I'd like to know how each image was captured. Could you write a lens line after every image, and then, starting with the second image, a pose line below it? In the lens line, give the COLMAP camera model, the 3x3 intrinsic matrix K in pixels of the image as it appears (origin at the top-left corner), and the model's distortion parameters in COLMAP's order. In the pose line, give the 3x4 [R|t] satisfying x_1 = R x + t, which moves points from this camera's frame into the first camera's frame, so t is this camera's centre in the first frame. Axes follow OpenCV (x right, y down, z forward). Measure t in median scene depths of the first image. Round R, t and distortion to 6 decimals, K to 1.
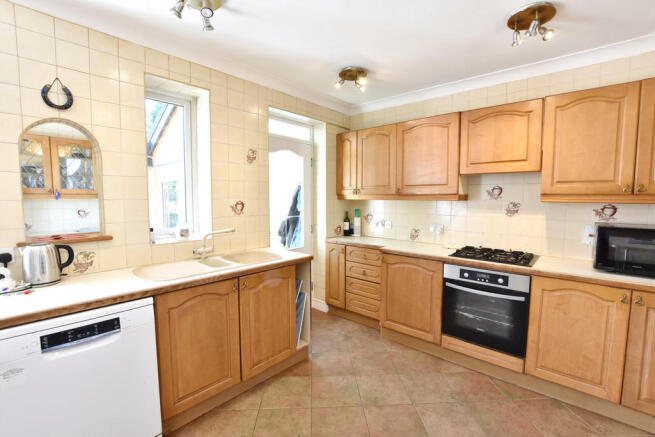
lens RADIAL K [[292.1, 0, 326.4], [0, 292.1, 219.2], [0, 0, 1]] dist [-0.034049, 0.003692]
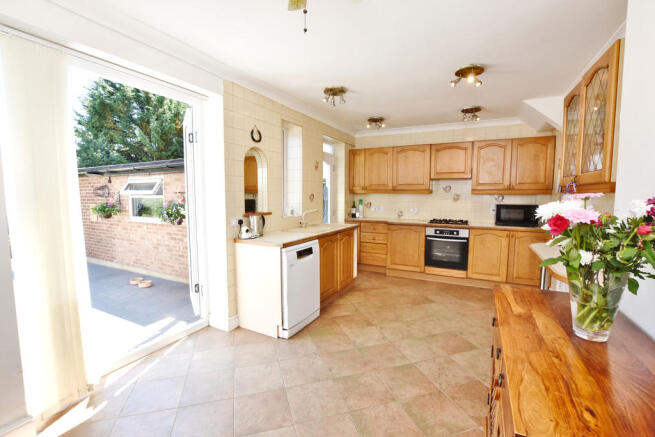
lens RADIAL K [[292.1, 0, 328.3], [0, 292.1, 219.1], [0, 0, 1]] dist [-0.034049, 0.003692]
pose [[0.968837, -0.021738, 0.246743, -0.694565], [0.018345, 0.999703, 0.016043, 0.063579], [-0.247018, -0.011017, 0.968948, -0.683636]]
